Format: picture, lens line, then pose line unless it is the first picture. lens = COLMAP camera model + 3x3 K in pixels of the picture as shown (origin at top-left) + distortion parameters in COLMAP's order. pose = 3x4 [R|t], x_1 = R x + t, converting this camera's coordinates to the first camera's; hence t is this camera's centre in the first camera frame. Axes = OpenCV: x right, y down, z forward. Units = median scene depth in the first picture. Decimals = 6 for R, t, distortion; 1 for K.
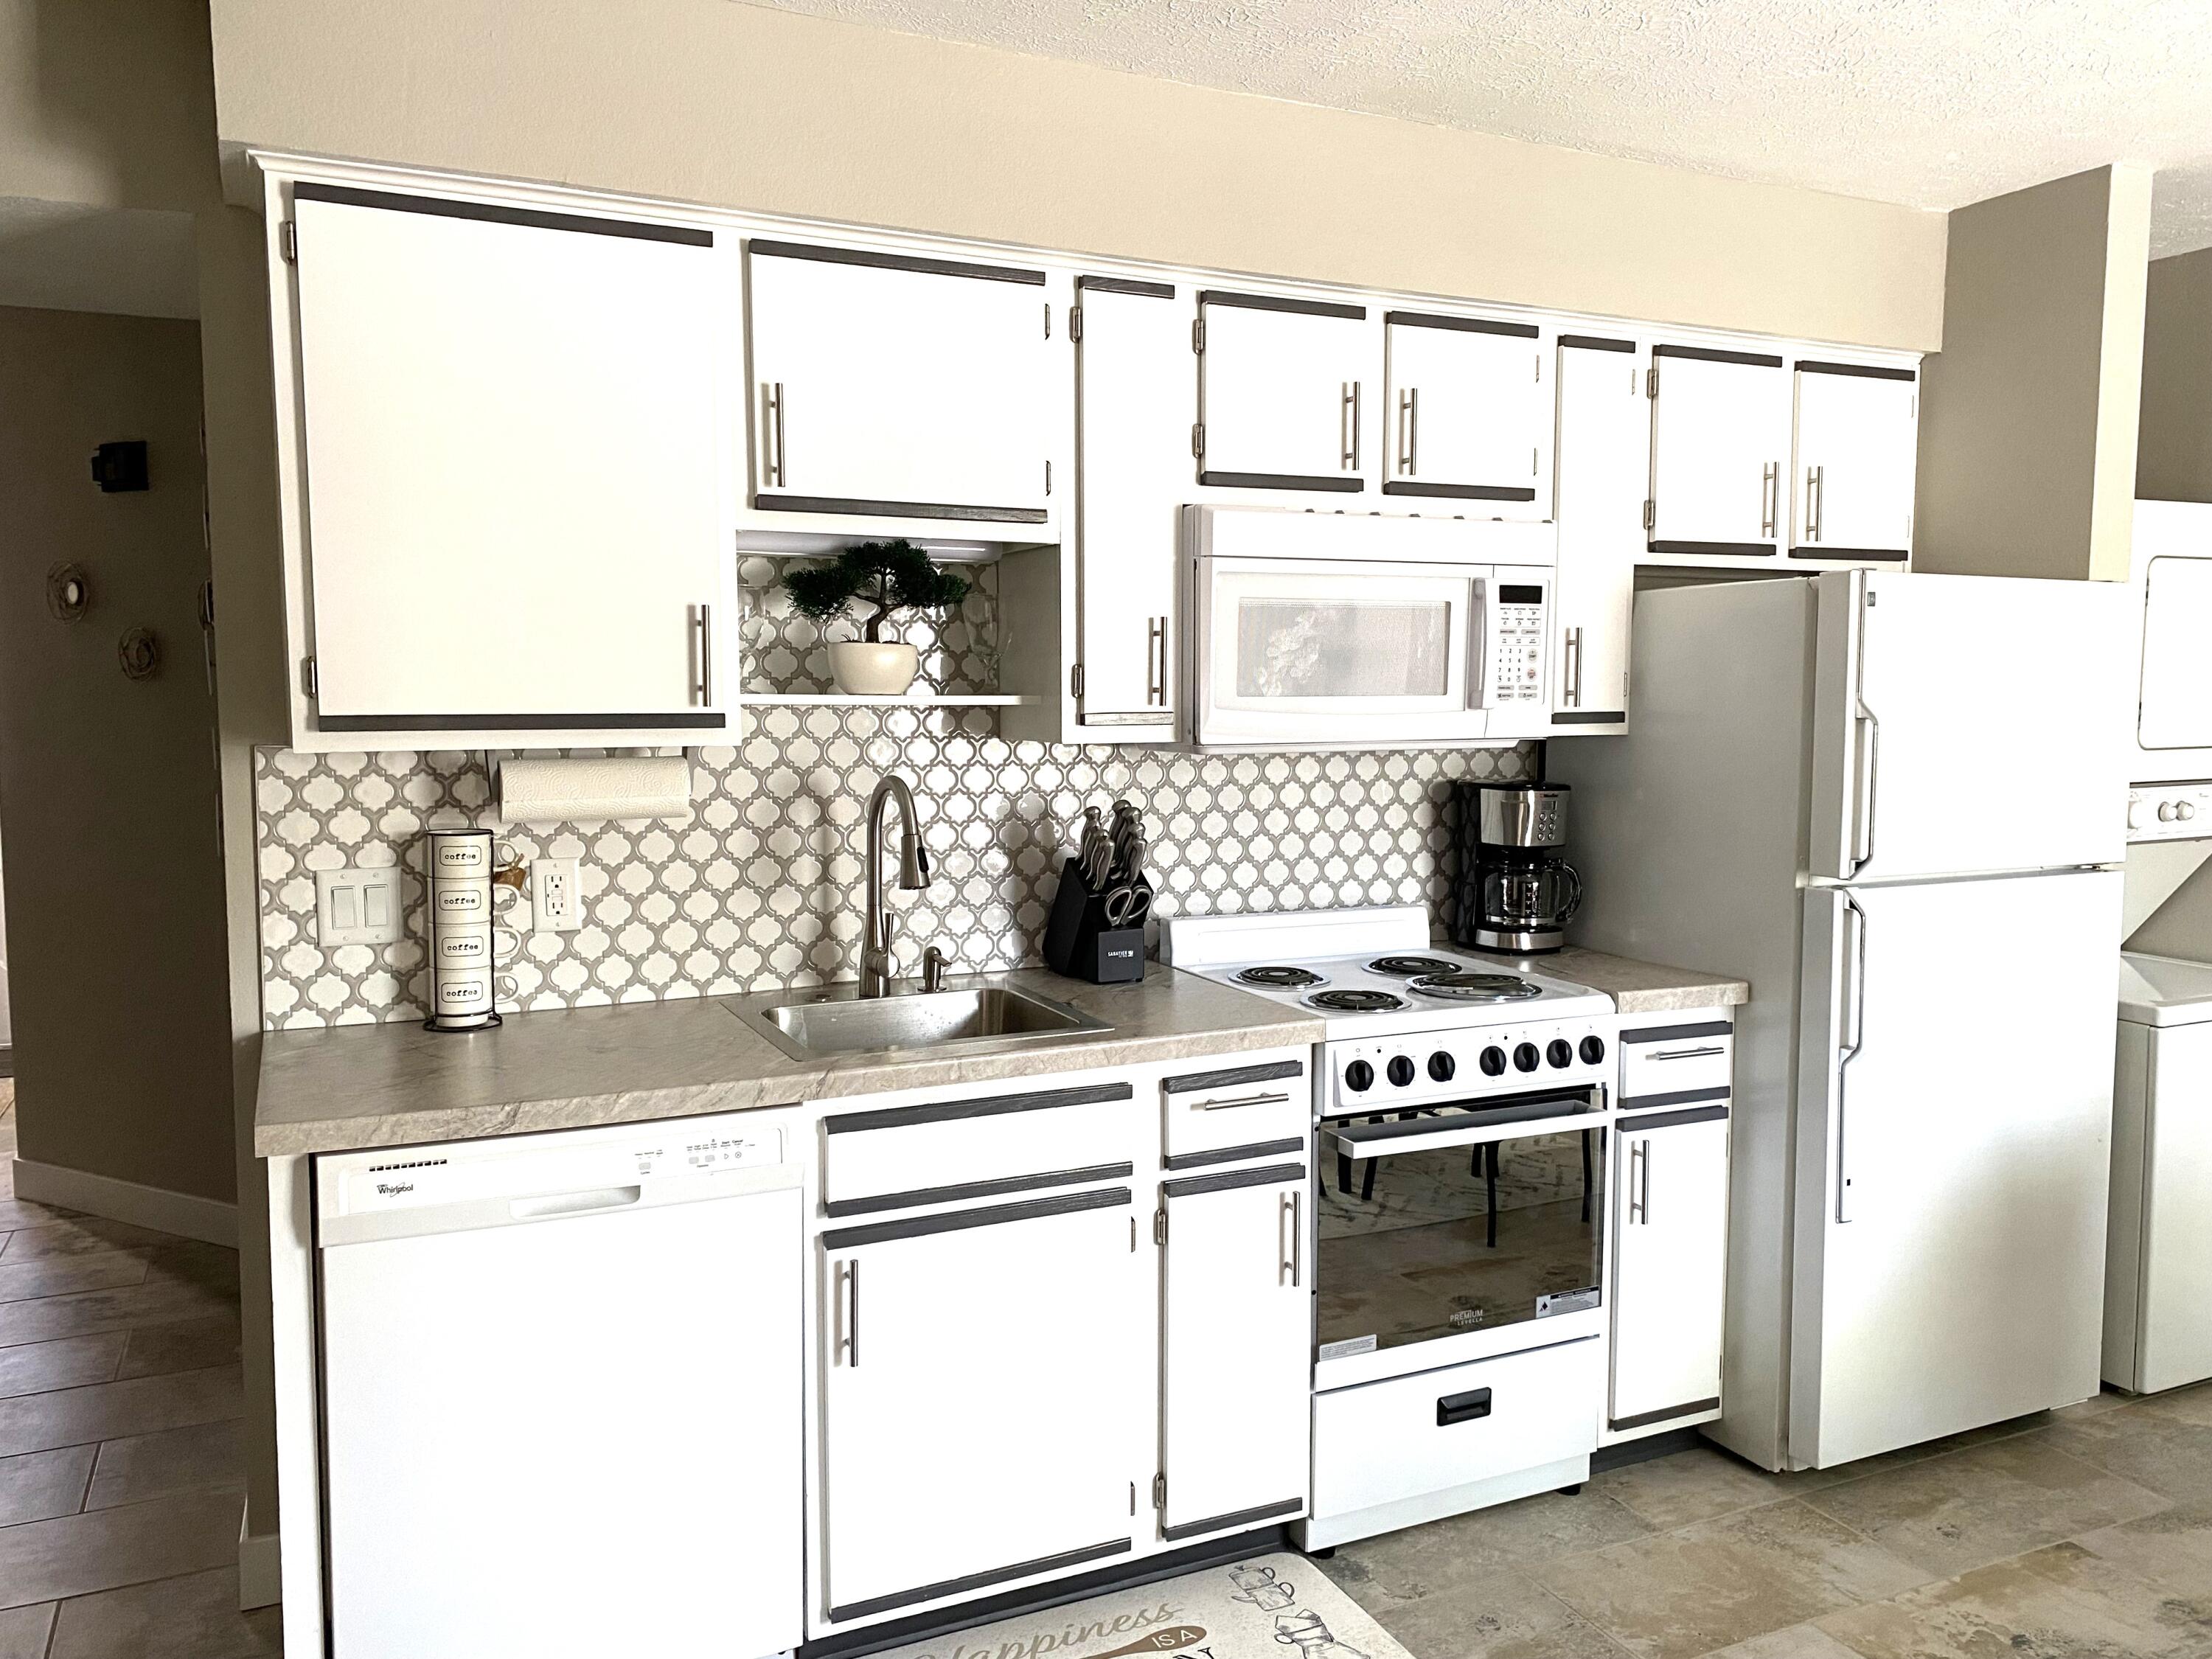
lens RADIAL K [[1704.8, 0, 1155.3], [0, 1704.8, 830.6], [0, 0, 1]] dist [0.021952, 0.000837]
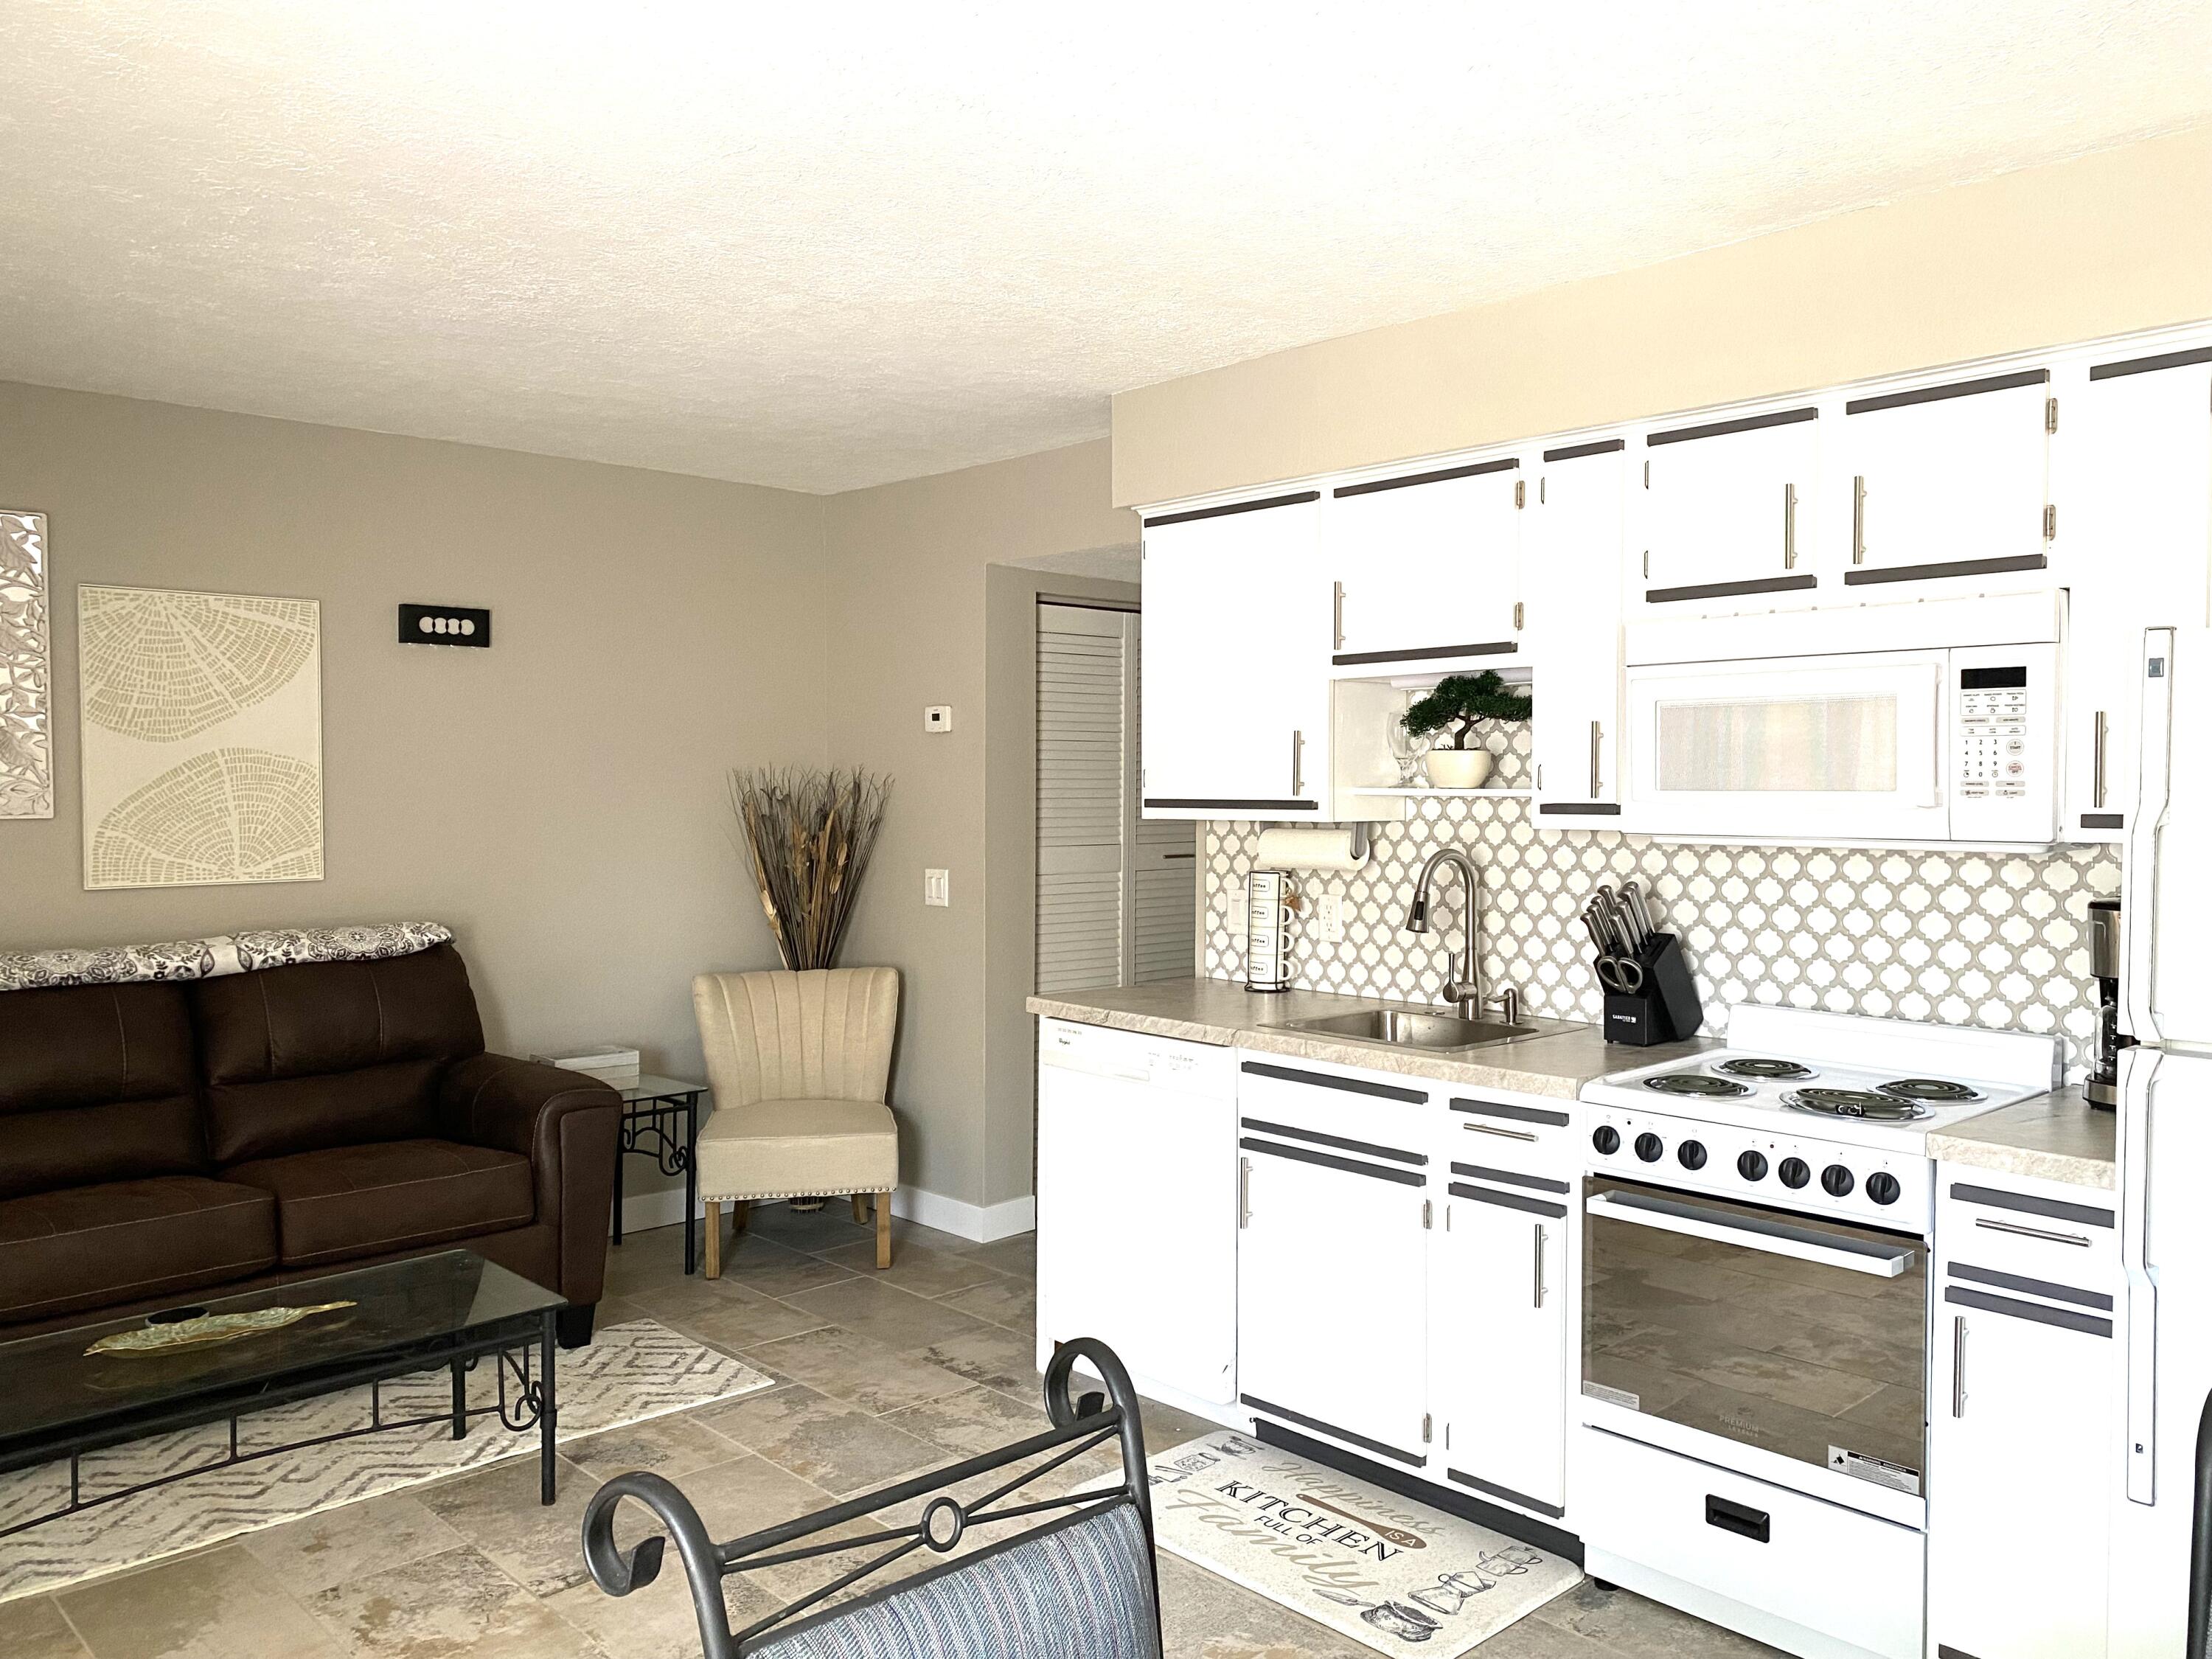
lens RADIAL K [[1682.9, 0, 1106.0], [0, 1682.9, 829.5], [0, 0, 1]] dist [-0.008966, -0.005522]
pose [[0.293366, 0.026171, -0.955642, 0.973135], [-0.084395, 0.996431, 0.001380, -0.025290], [0.952268, 0.080246, 0.294528, 0.342235]]
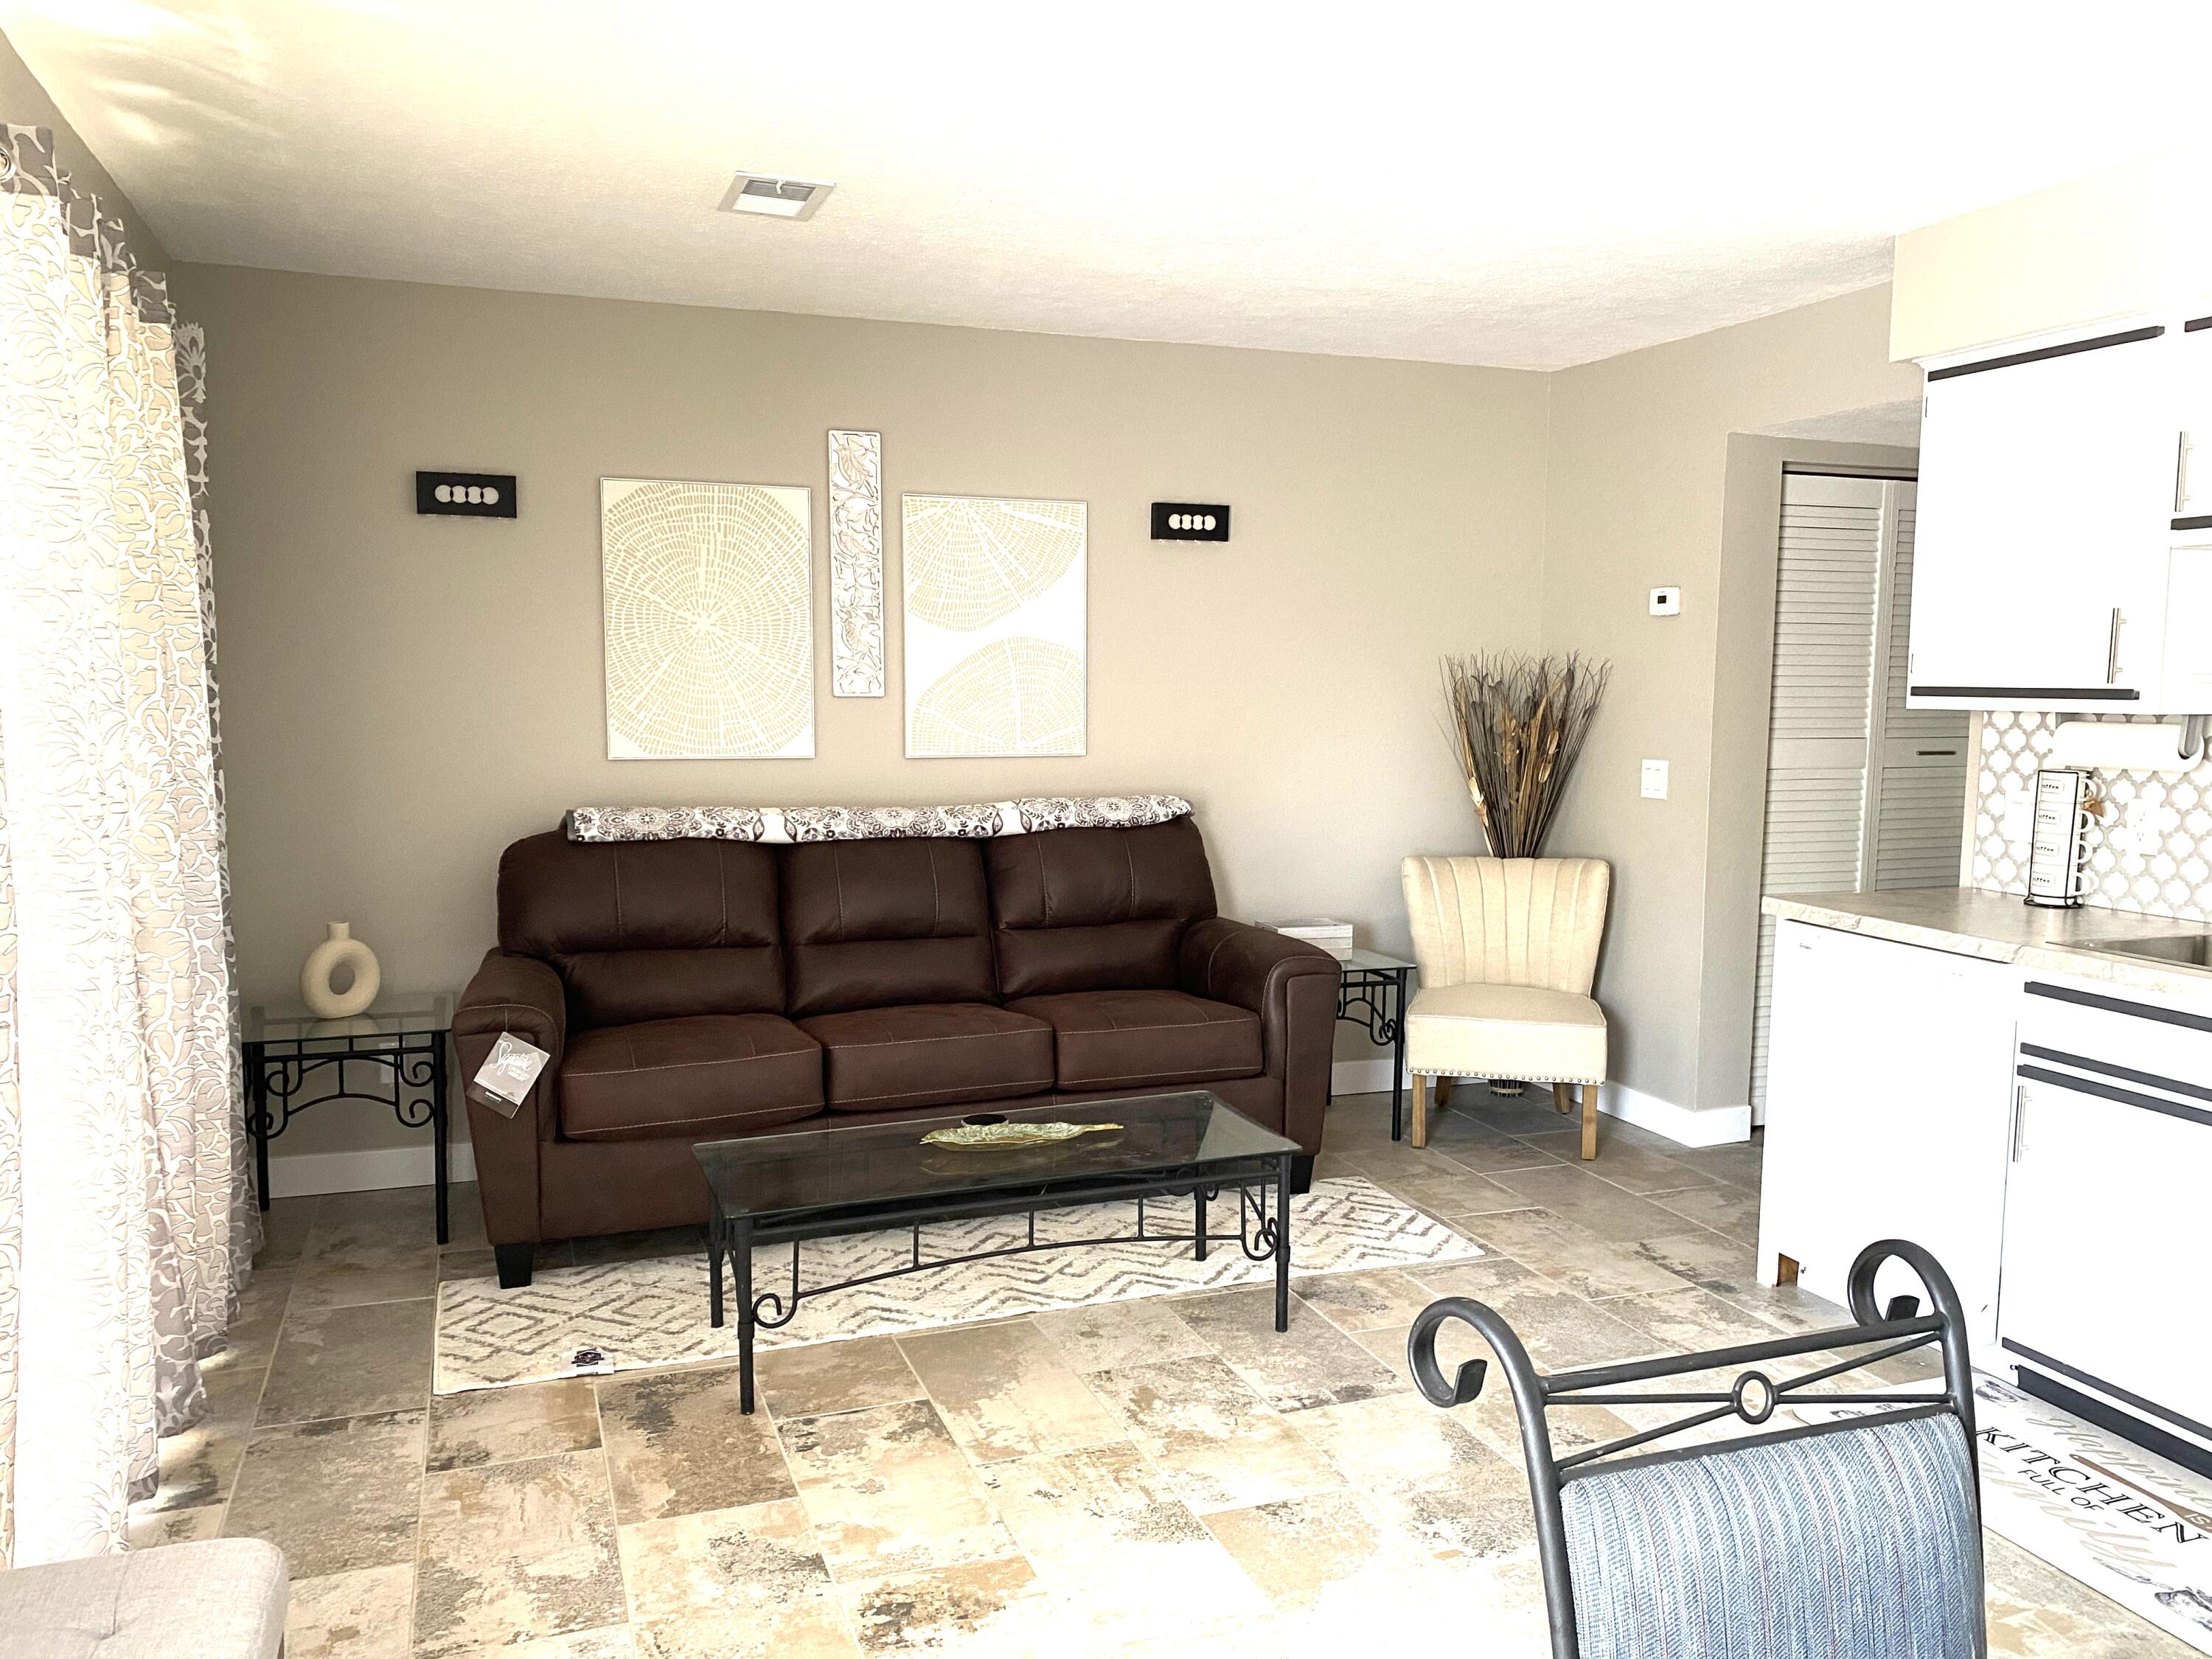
lens RADIAL K [[1663.2, 0, 1067.6], [0, 1663.2, 838.4], [0, 0, 1]] dist [0.090190, -0.136819]
pose [[-0.114334, 0.097044, -0.988691, 0.993044], [-0.093179, 0.989783, 0.107927, -0.016199], [0.989063, 0.104465, -0.104123, 0.293612]]
